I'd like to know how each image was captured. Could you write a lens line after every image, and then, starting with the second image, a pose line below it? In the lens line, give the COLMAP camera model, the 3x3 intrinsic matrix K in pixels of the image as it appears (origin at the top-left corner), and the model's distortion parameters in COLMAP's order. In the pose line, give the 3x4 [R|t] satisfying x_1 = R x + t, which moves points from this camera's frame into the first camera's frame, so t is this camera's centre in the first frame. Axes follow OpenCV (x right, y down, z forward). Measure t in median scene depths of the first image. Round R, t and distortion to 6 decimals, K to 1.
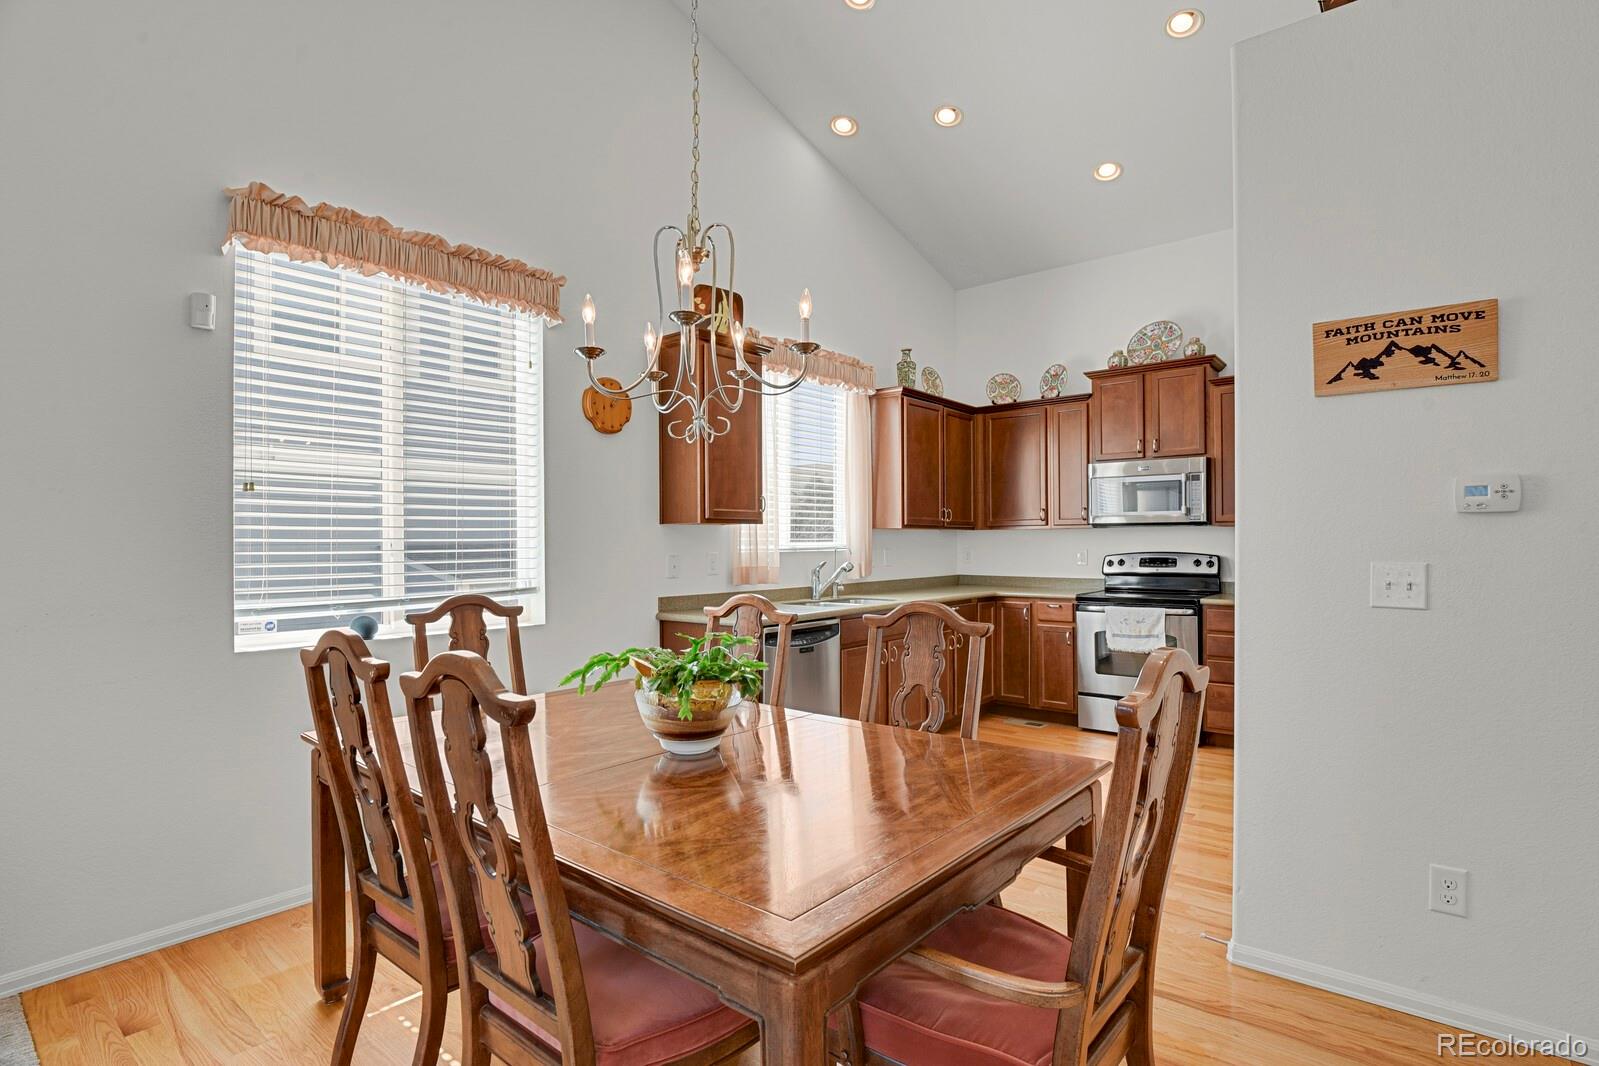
lens RADIAL K [[778.6, 0, 800.9], [0, 778.6, 539.6], [0, 0, 1]] dist [-0.019863, -0.008291]
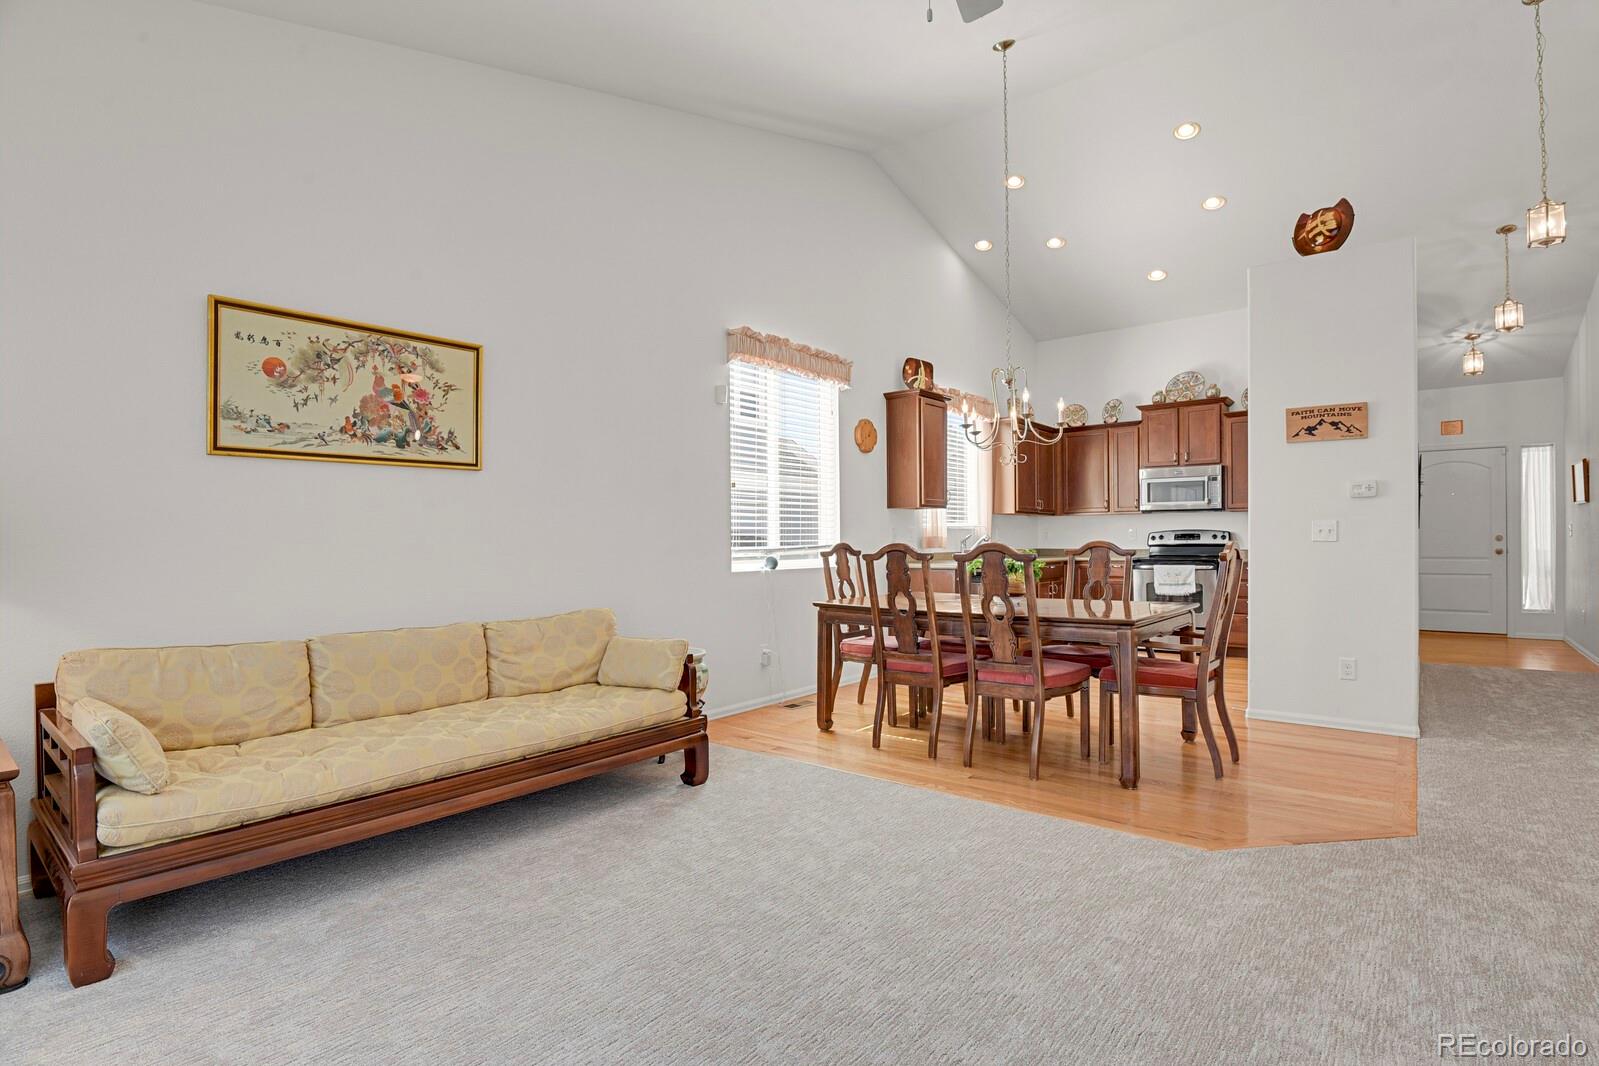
lens RADIAL K [[778.6, 0, 800.9], [0, 778.6, 539.6], [0, 0, 1]] dist [-0.019863, -0.008291]
pose [[0.999959, -0.001227, 0.008926, -0.289094], [0.001200, 0.999995, 0.003029, 0.030318], [-0.008929, -0.003018, 0.999956, -0.466579]]
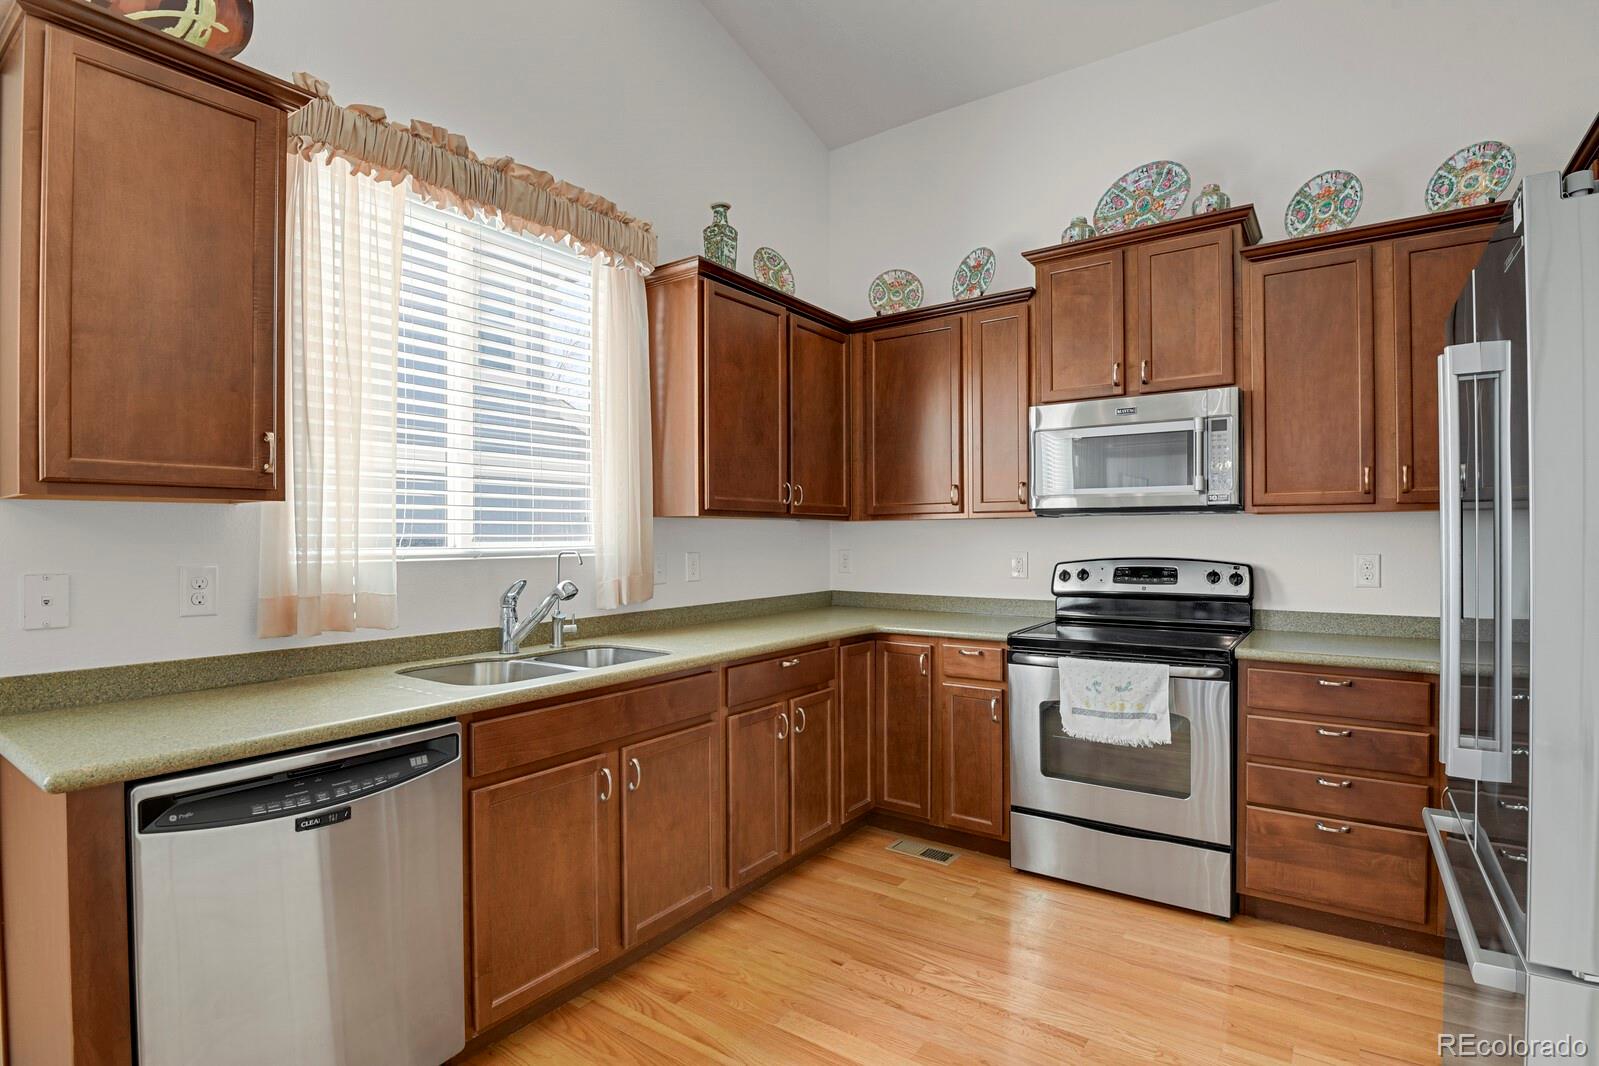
lens RADIAL K [[778.6, 0, 800.9], [0, 778.6, 539.6], [0, 0, 1]] dist [-0.019863, -0.008291]
pose [[0.997555, 0.000857, 0.069880, 0.164351], [-0.001302, 0.999979, 0.006328, -0.001236], [-0.069873, -0.006403, 0.997535, 0.445862]]
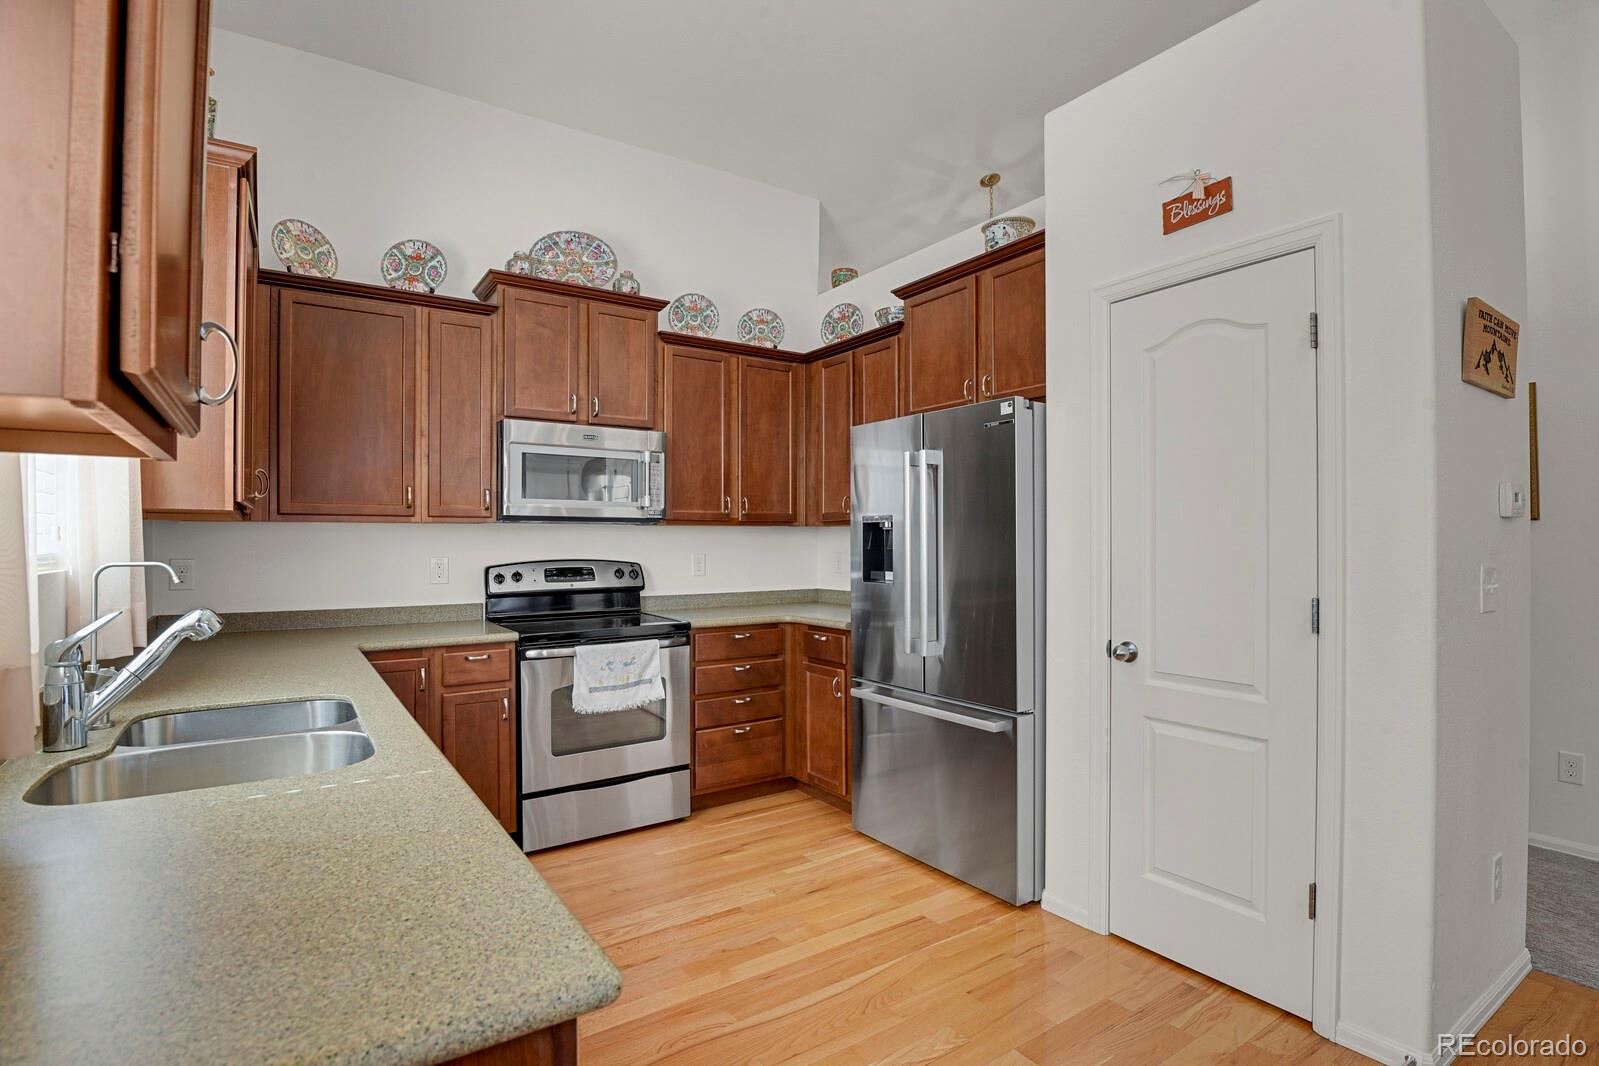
lens RADIAL K [[778.6, 0, 800.9], [0, 778.6, 539.6], [0, 0, 1]] dist [-0.019863, -0.008291]
pose [[0.281153, 0.006898, 0.959638, -0.159433], [-0.003095, 0.999975, -0.006282, 0.001711], [-0.959658, -0.001204, 0.281167, 0.623654]]
